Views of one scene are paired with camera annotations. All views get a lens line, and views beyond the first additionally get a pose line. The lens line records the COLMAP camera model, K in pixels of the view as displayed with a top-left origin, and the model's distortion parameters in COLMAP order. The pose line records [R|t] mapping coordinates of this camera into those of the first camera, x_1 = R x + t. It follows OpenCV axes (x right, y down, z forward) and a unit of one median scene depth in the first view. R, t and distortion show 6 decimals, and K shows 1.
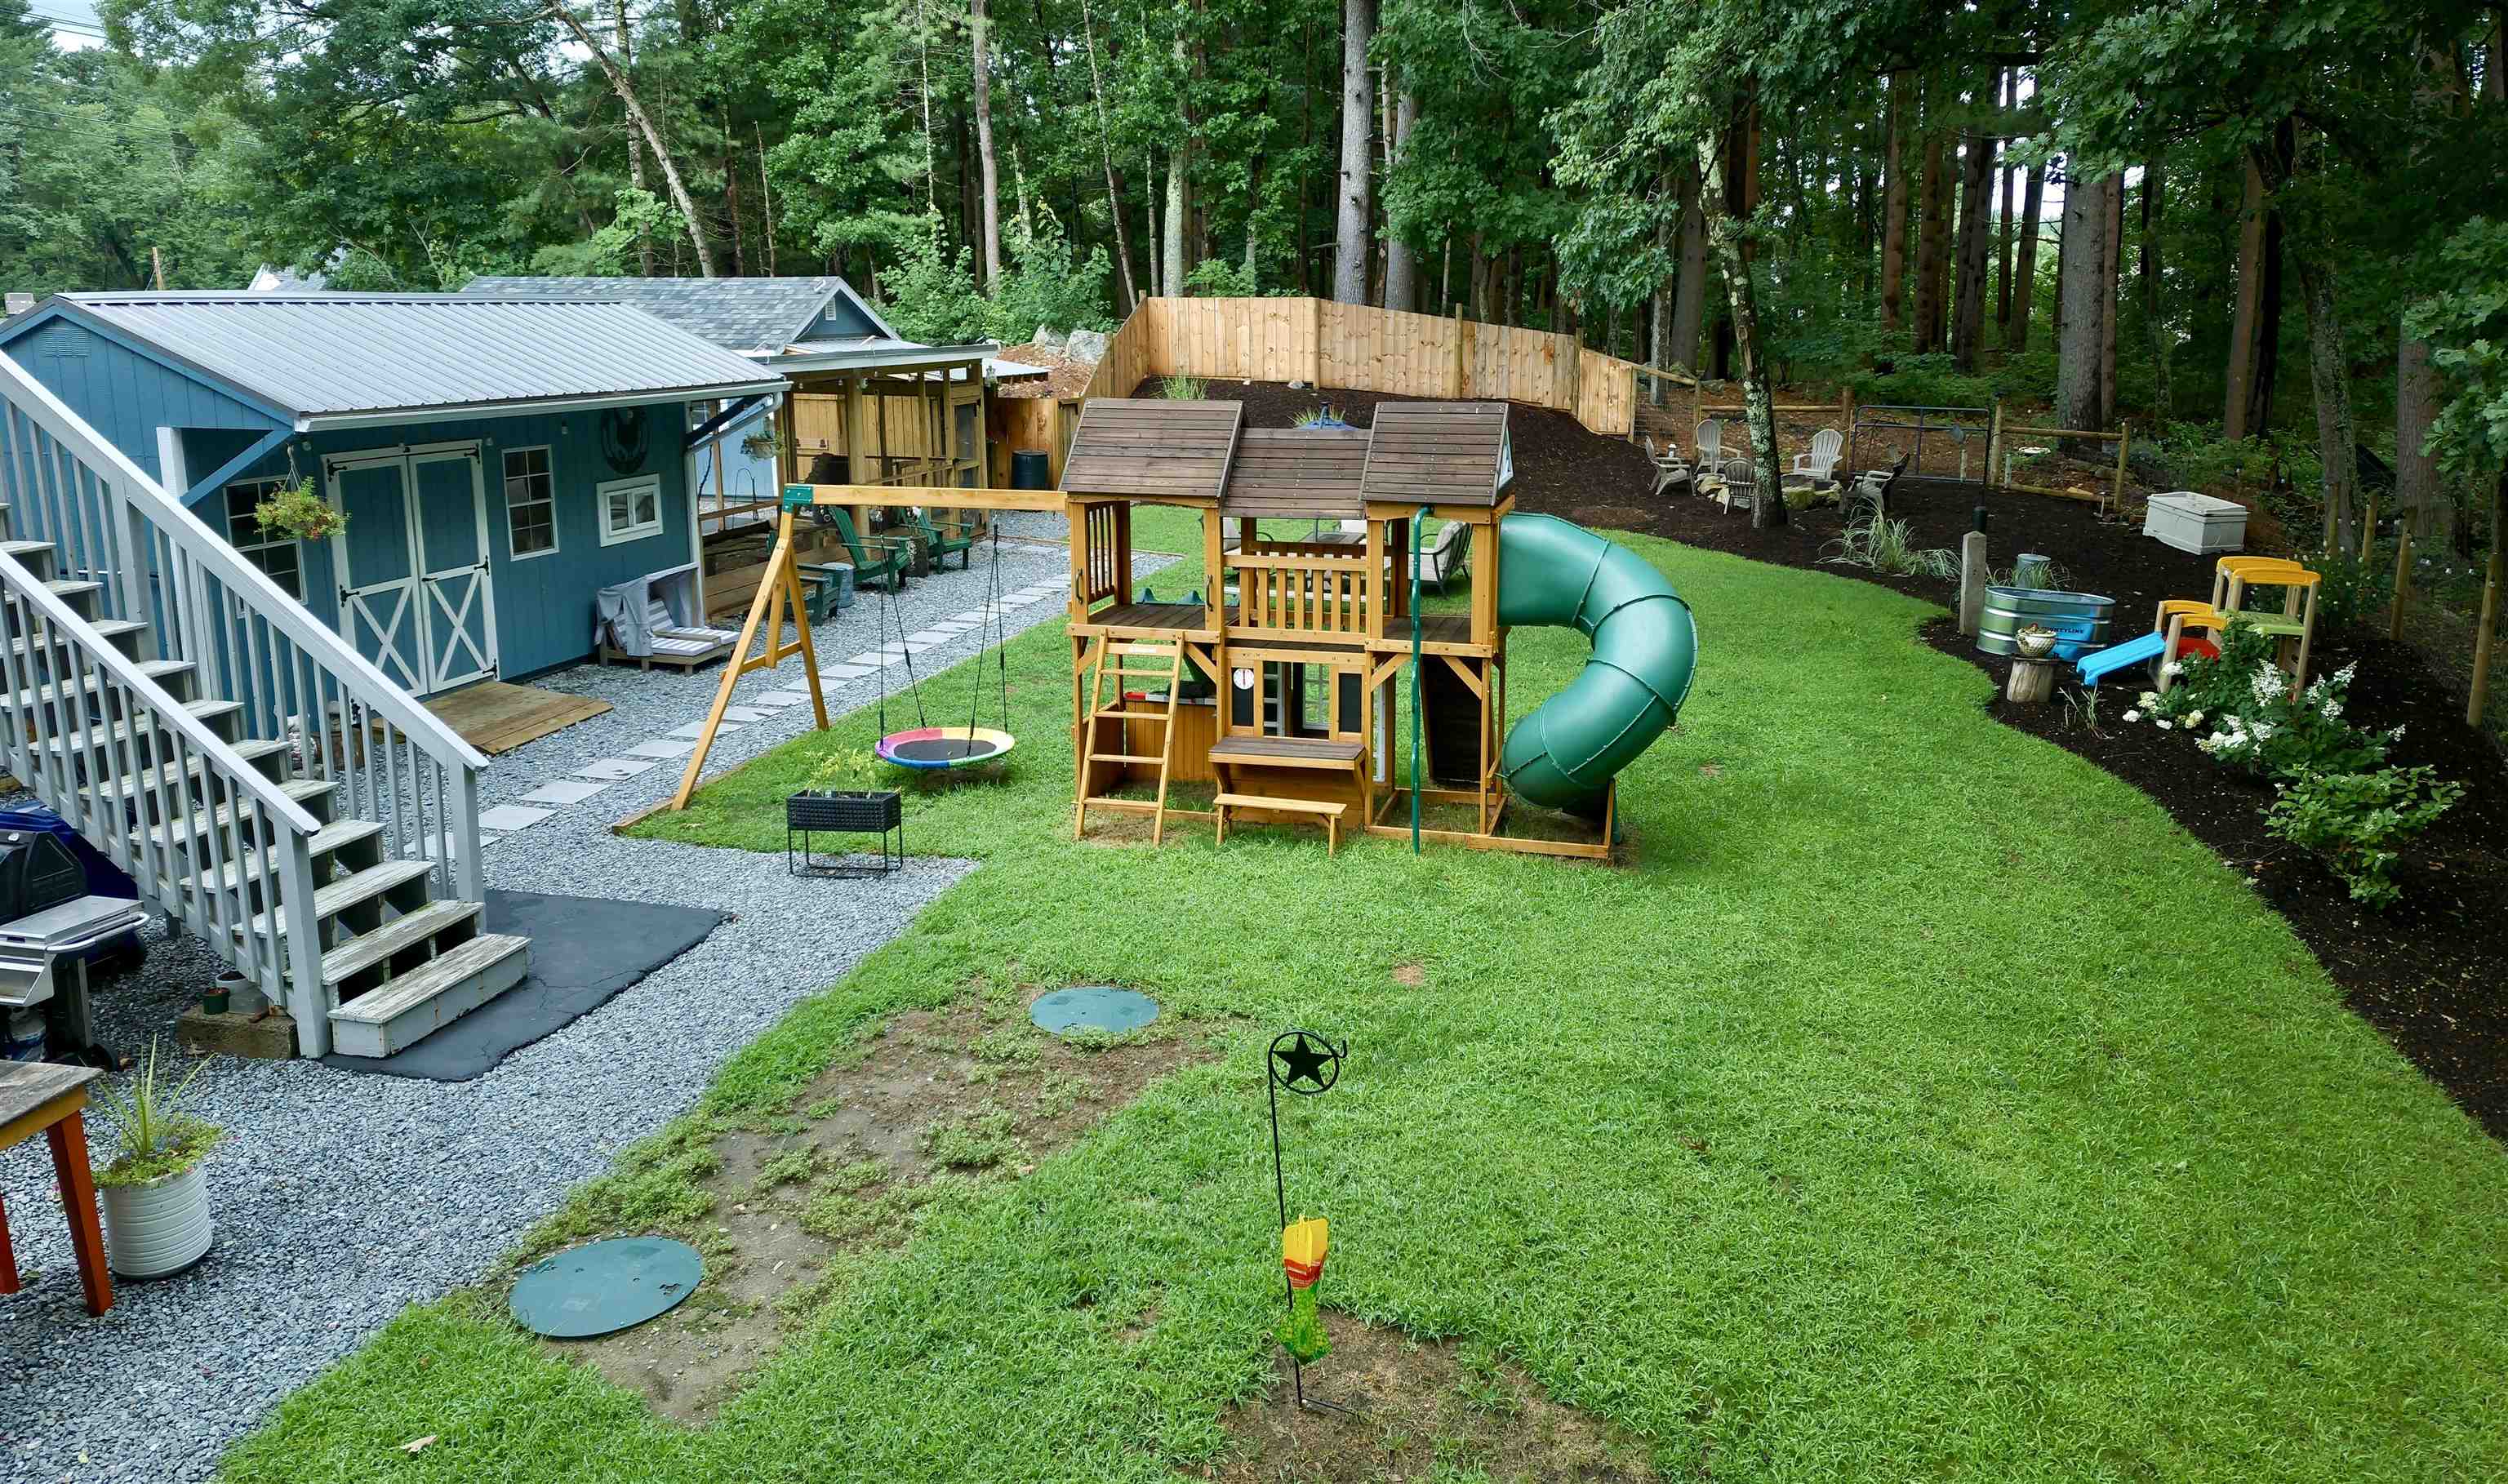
lens RADIAL K [[1965.0, 0, 1254.0], [0, 1965.0, 735.2], [0, 0, 1]] dist [0.007032, 0.001904]
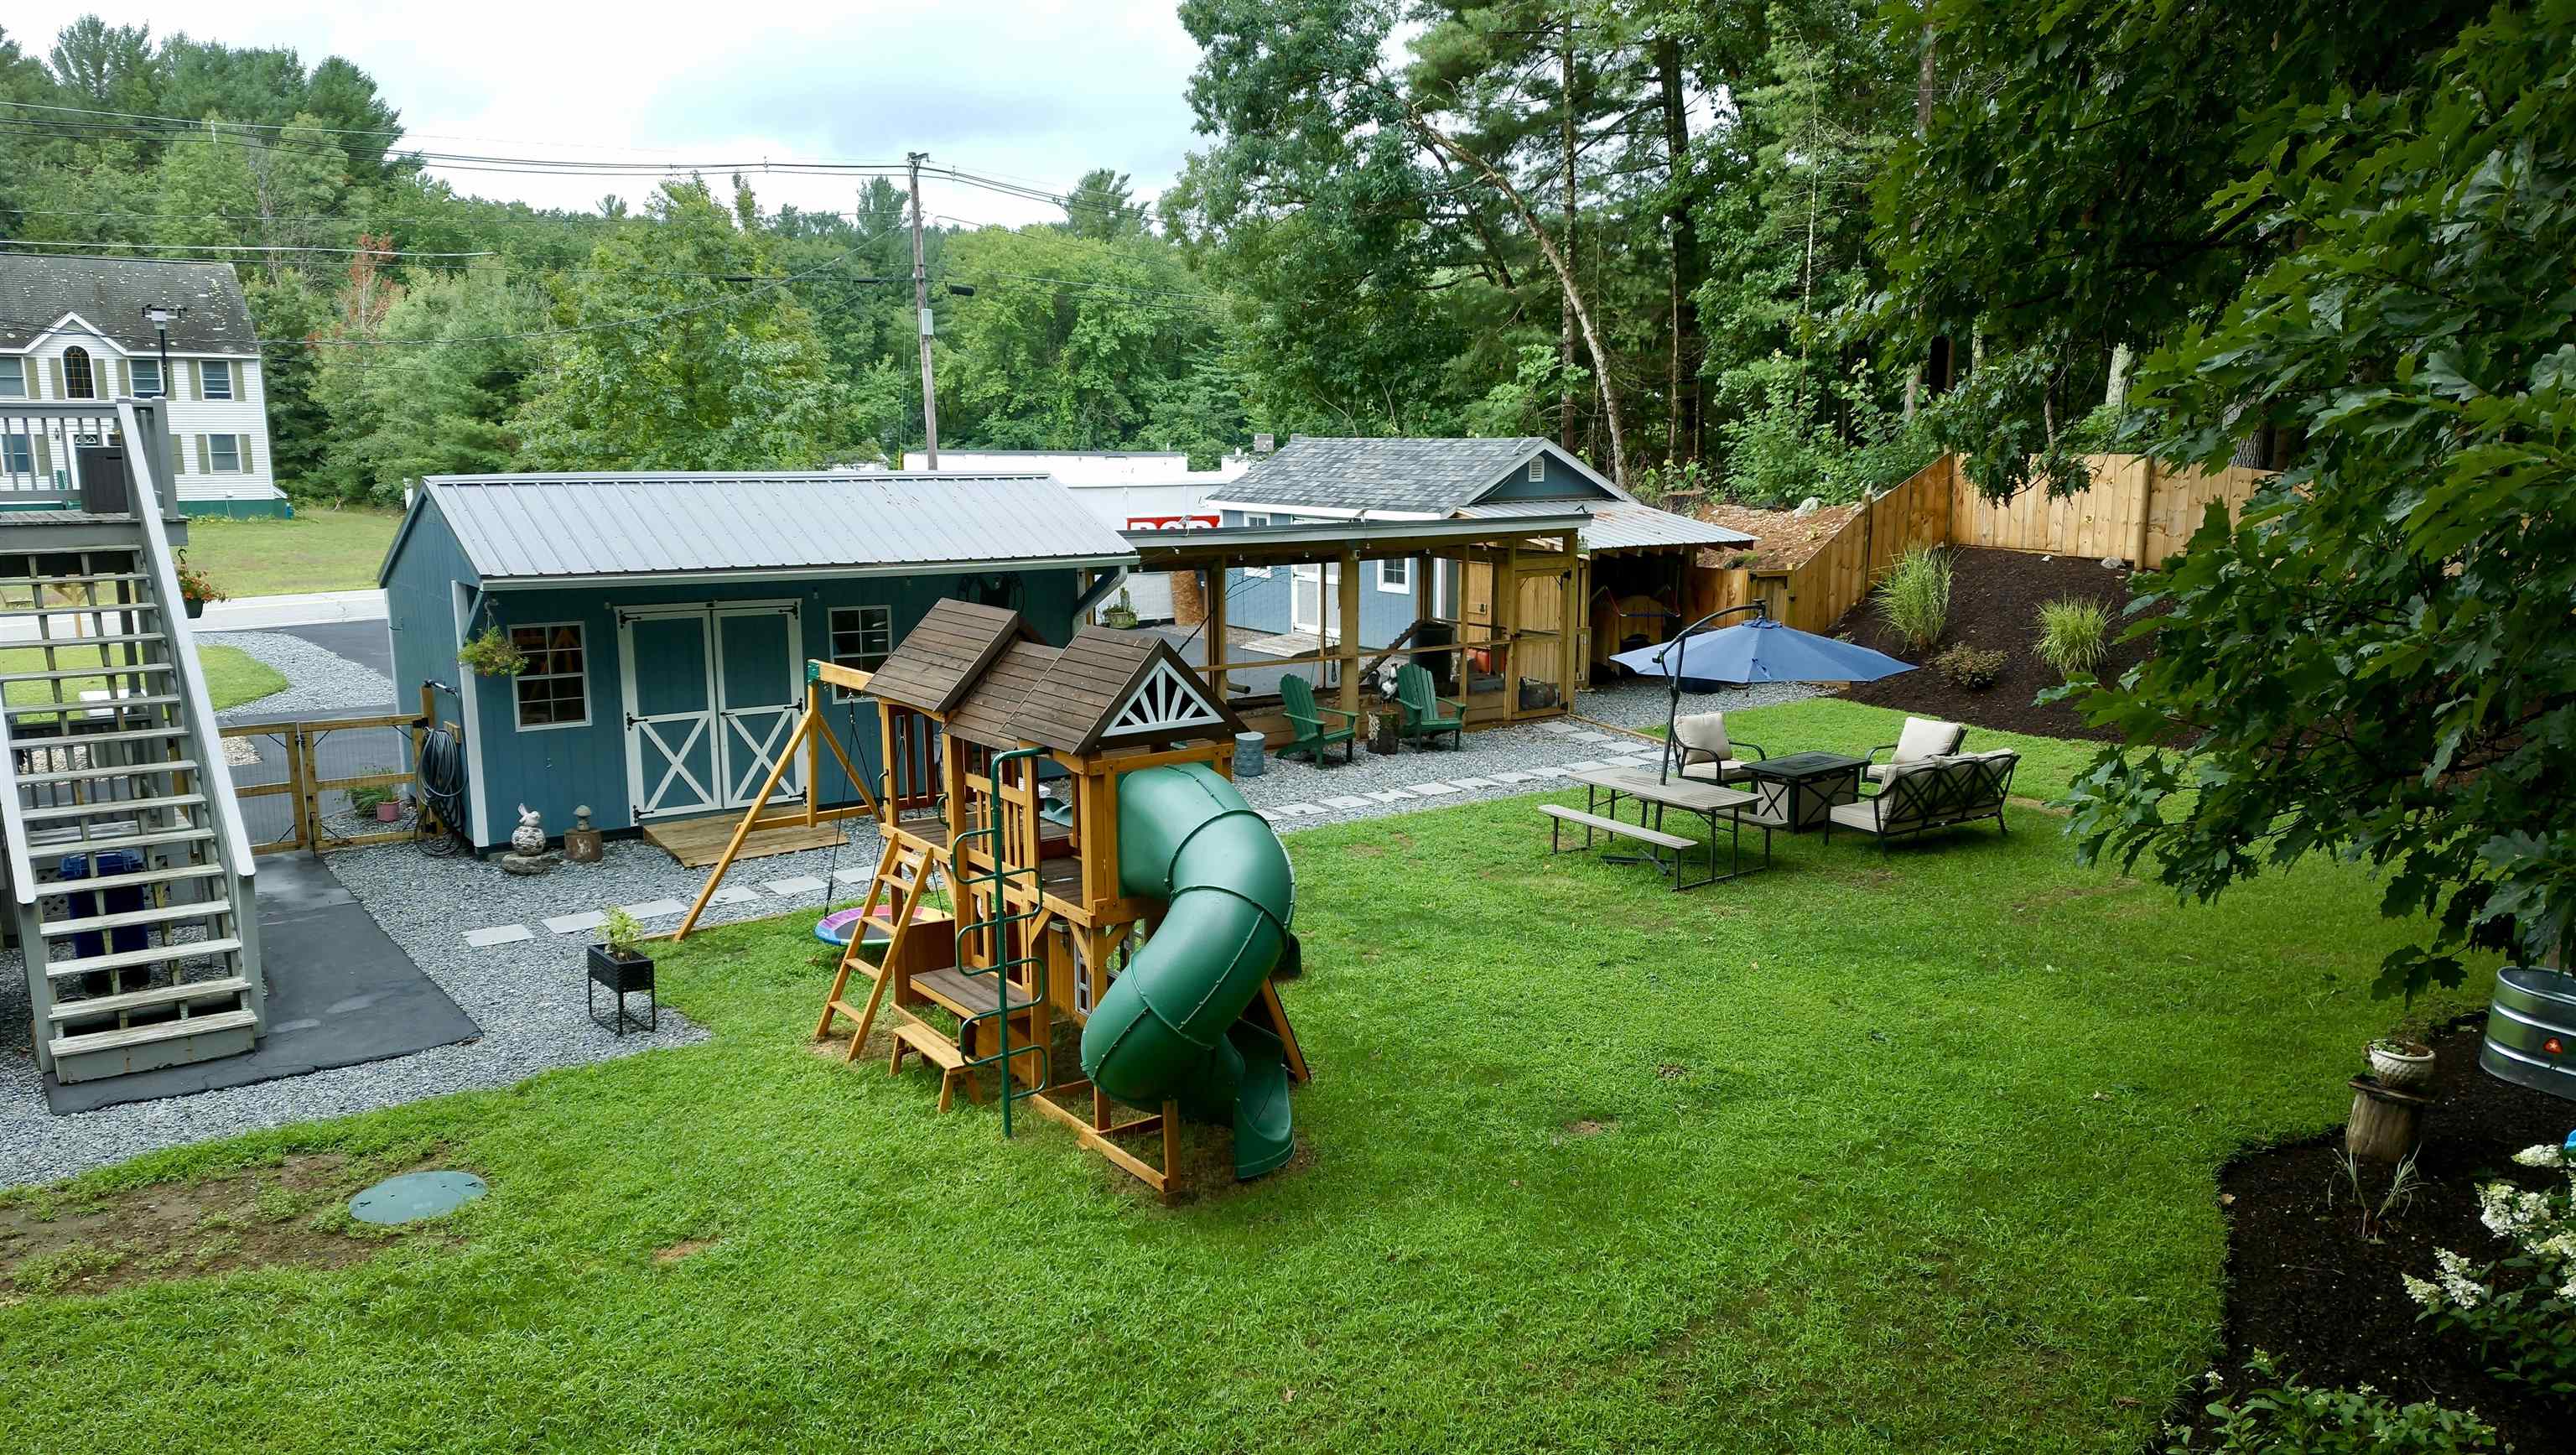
lens RADIAL K [[2015.8, 0, 1287.6], [0, 2015.8, 739.3], [0, 0, 1]] dist [0.077377, -0.003866]
pose [[0.717632, 0.102278, -0.688871, 0.644961], [-0.143248, 0.989684, -0.002288, -0.106441], [0.681531, 0.100322, 0.724880, 0.336723]]
